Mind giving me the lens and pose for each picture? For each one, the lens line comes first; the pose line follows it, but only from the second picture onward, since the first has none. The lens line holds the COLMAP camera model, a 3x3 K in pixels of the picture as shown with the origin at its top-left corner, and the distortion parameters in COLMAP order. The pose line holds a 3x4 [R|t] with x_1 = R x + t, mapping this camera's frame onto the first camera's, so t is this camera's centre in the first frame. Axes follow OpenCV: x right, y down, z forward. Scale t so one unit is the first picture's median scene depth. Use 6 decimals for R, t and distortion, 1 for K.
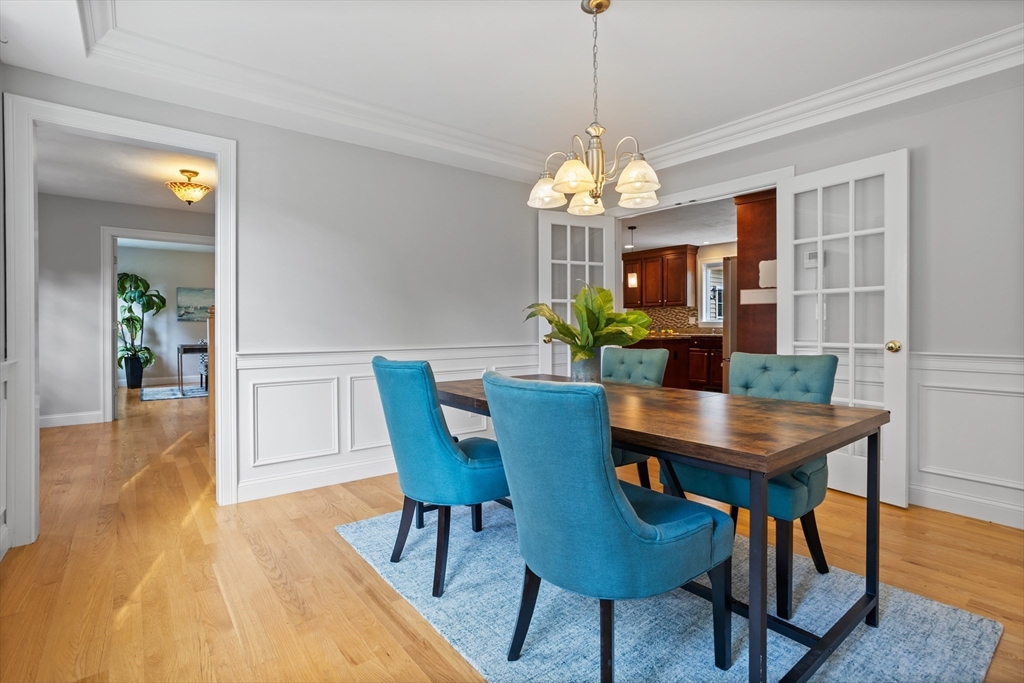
lens RADIAL K [[490.5, 0, 510.0], [0, 490.5, 322.3], [0, 0, 1]] dist [-0.030705, 0.000763]
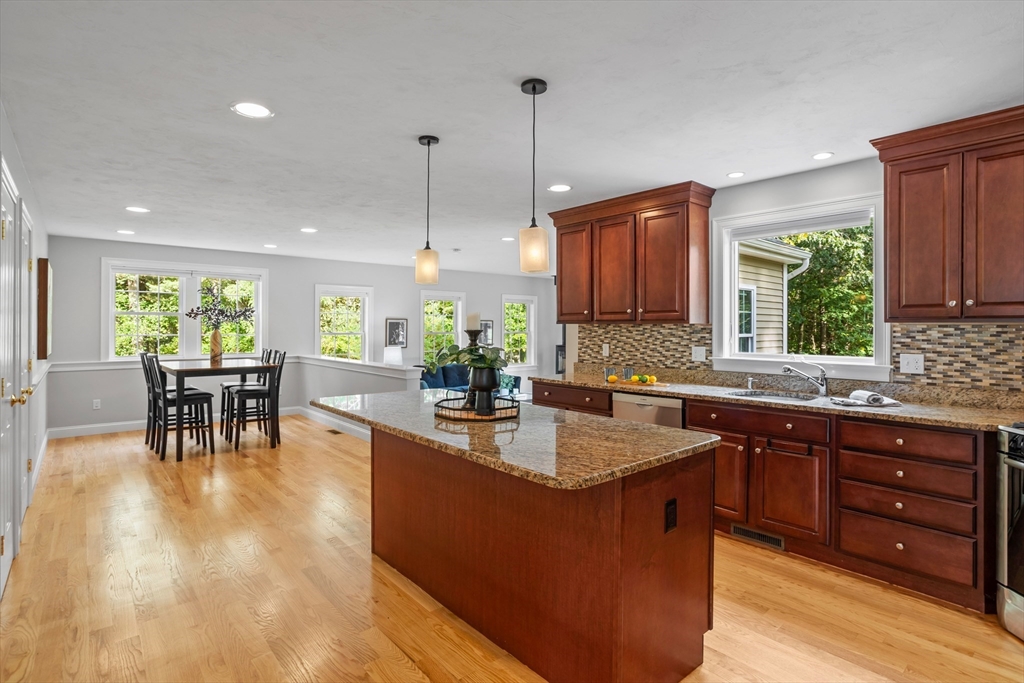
lens RADIAL K [[514.3, 0, 514.8], [0, 514.3, 325.1], [0, 0, 1]] dist [-0.020076, 0.011901]
pose [[0.997939, 0.000348, 0.064166, 0.173898], [-0.000652, 0.999989, 0.004707, -0.033085], [-0.064164, -0.004739, 0.997928, 0.542370]]
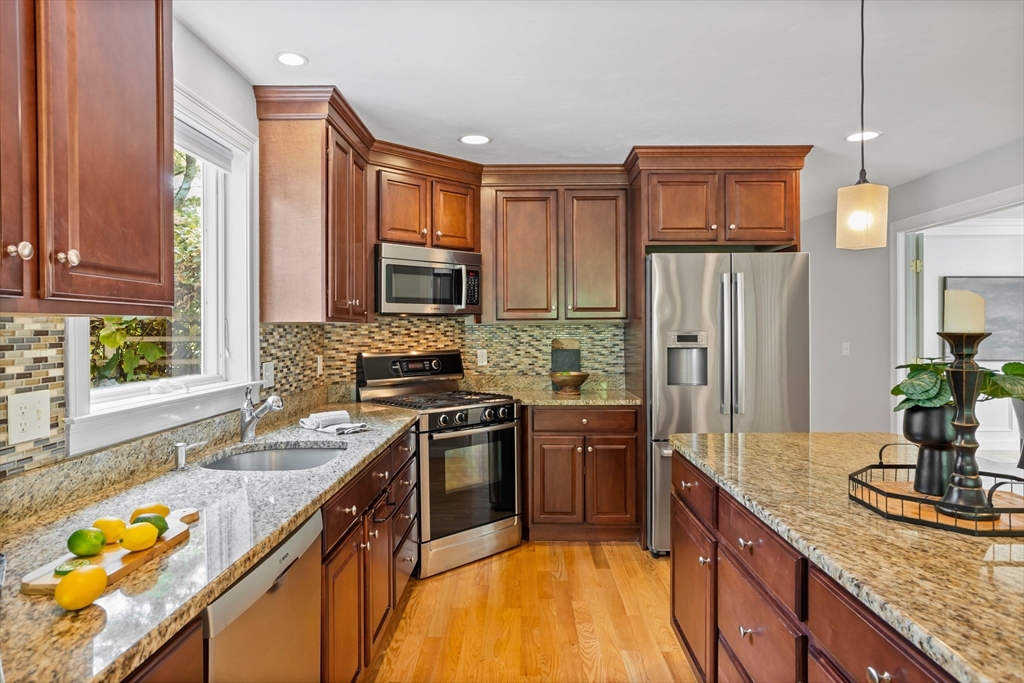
lens RADIAL K [[626.9, 0, 511.7], [0, 626.9, 336.6], [0, 0, 1]] dist [-0.030649, 0.007455]
pose [[-0.782085, -0.003570, 0.623161, 0.161852], [0.001861, 0.999966, 0.008065, -0.027603], [-0.623168, 0.007467, -0.782052, 1.065673]]
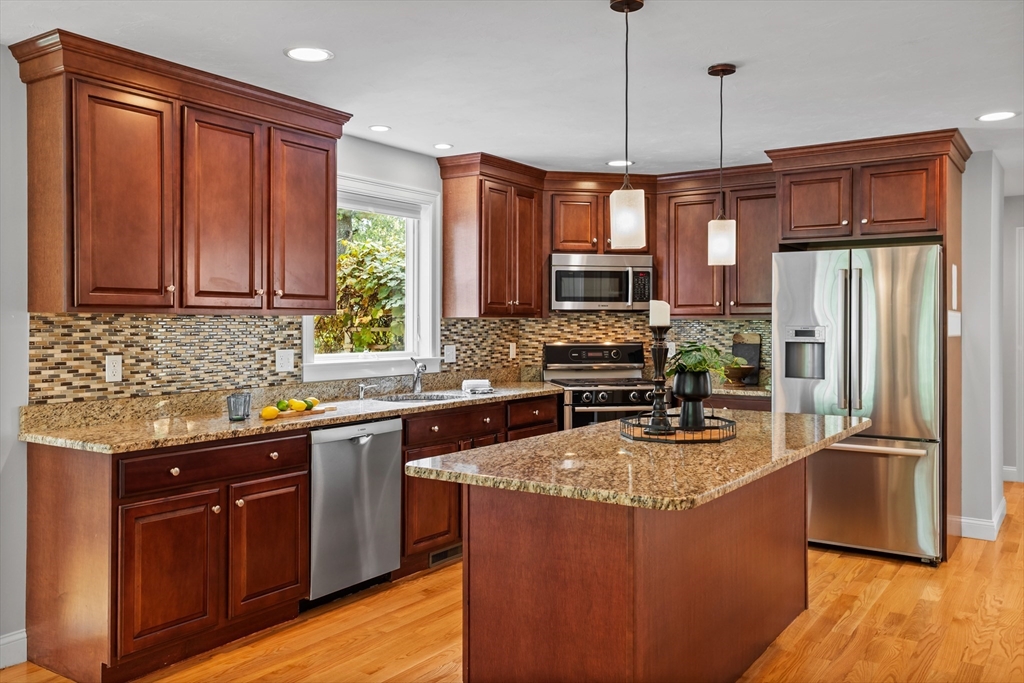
lens RADIAL K [[856.3, 0, 507.1], [0, 856.3, 332.9], [0, 0, 1]] dist [0.065708, -0.079094]
pose [[-0.306912, -0.009963, 0.951686, -0.176494], [-0.006886, 0.999942, 0.008247, -0.026614], [-0.951713, -0.004022, -0.306962, 1.046853]]
